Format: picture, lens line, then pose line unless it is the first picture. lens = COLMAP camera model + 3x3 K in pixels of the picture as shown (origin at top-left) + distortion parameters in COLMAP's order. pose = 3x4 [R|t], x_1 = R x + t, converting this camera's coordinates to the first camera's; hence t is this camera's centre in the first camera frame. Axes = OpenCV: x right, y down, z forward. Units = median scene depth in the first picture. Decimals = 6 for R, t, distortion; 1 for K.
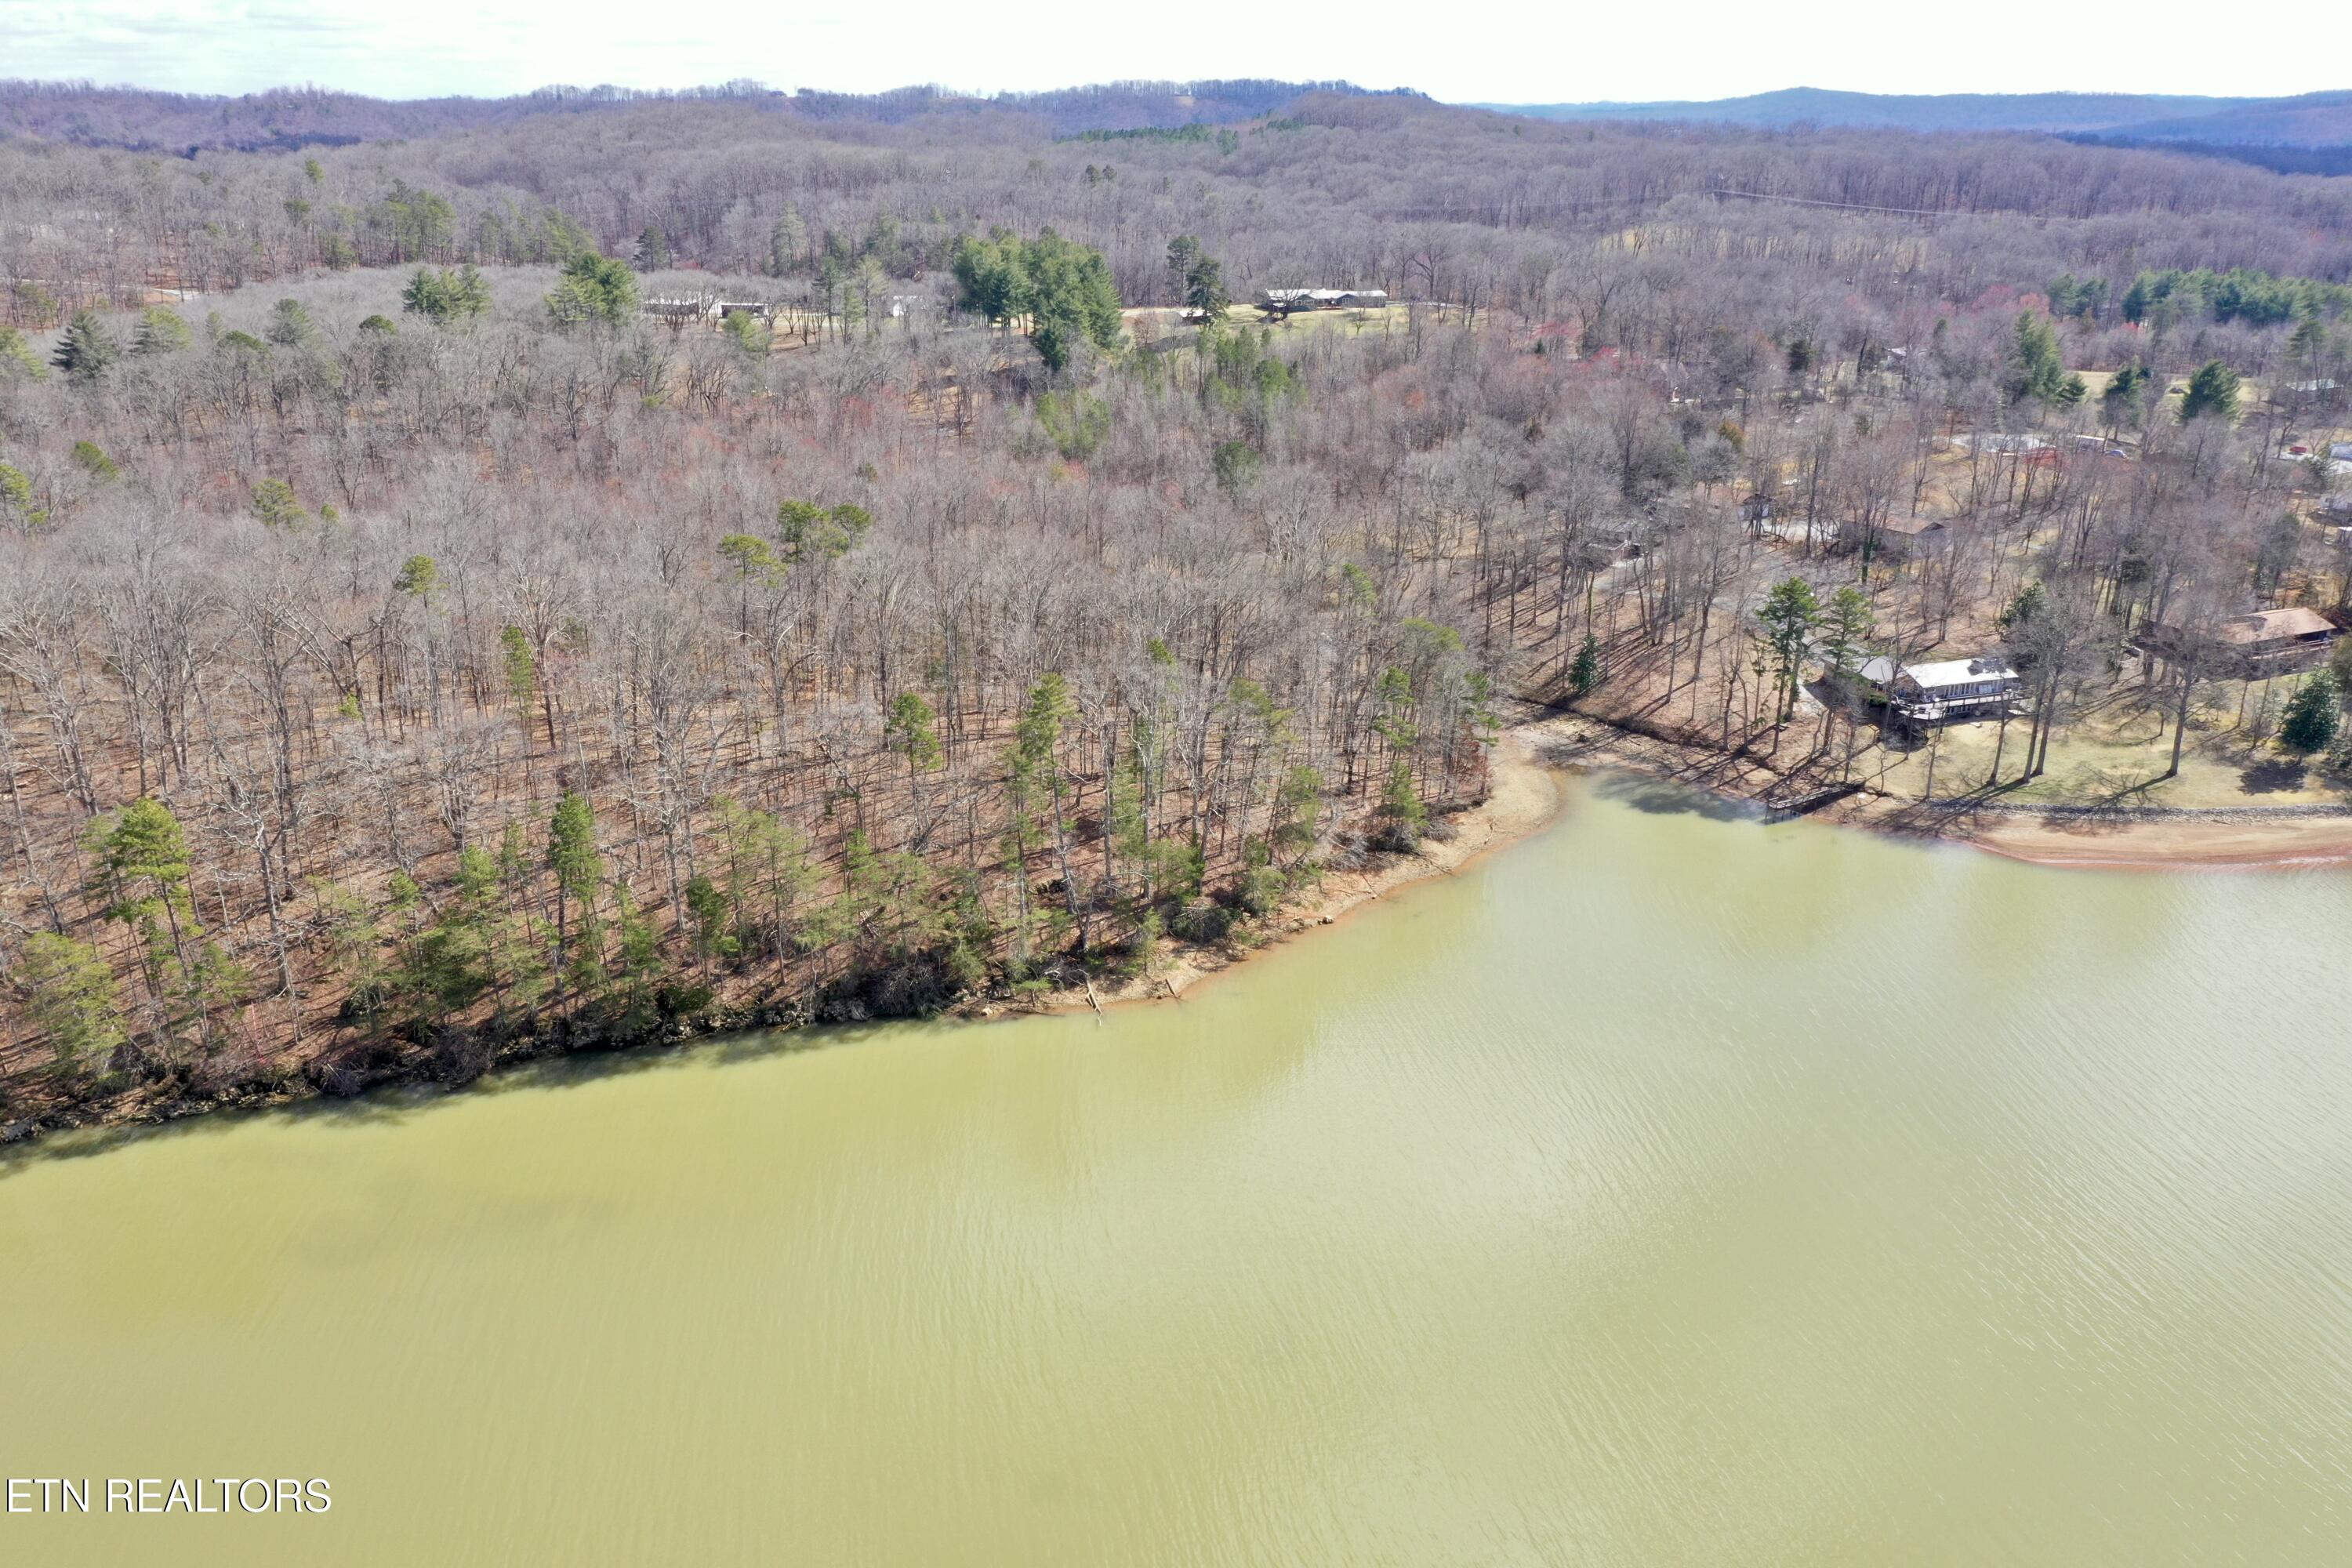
lens RADIAL K [[1885.7, 0, 1176.0], [0, 1885.7, 784.0], [0, 0, 1]] dist [0.001980, 0.001808]
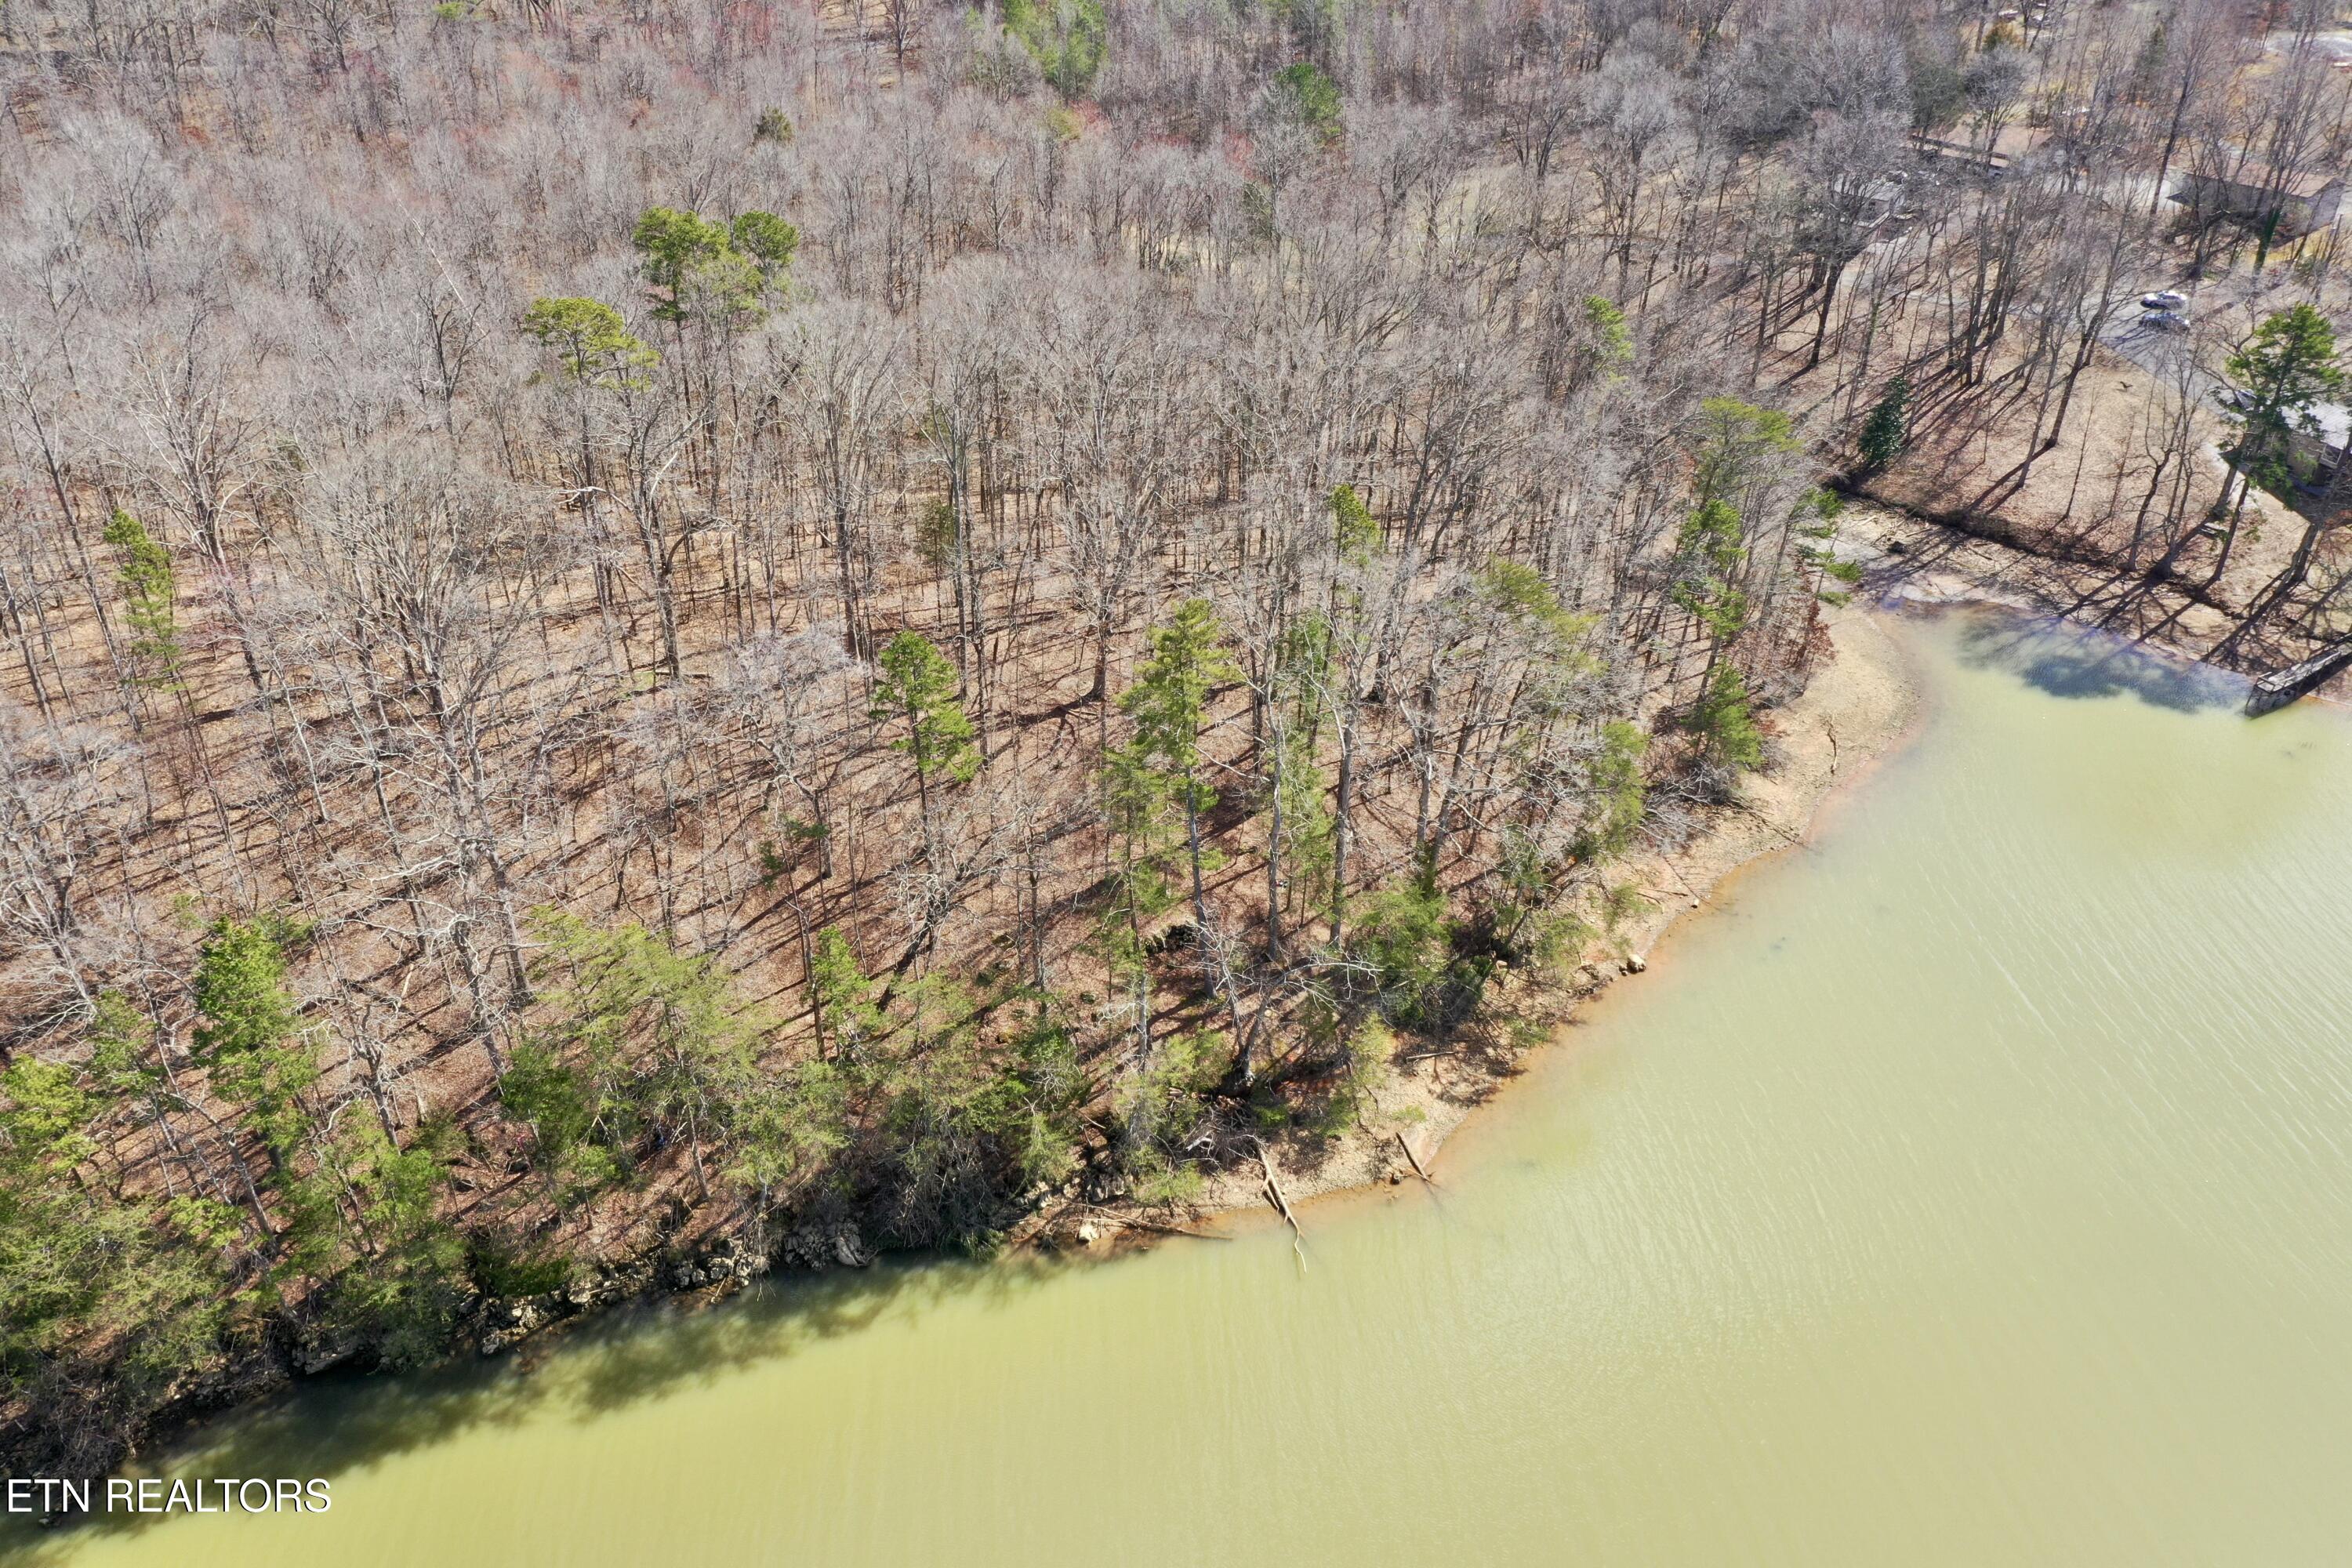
lens RADIAL K [[1885.7, 0, 1176.0], [0, 1885.7, 784.0], [0, 0, 1]] dist [0.001980, 0.001808]
pose [[0.998810, -0.028548, 0.039545, -0.083559], [0.020057, 0.979487, 0.200509, -0.102880], [-0.044458, -0.199477, 0.978893, 0.445302]]
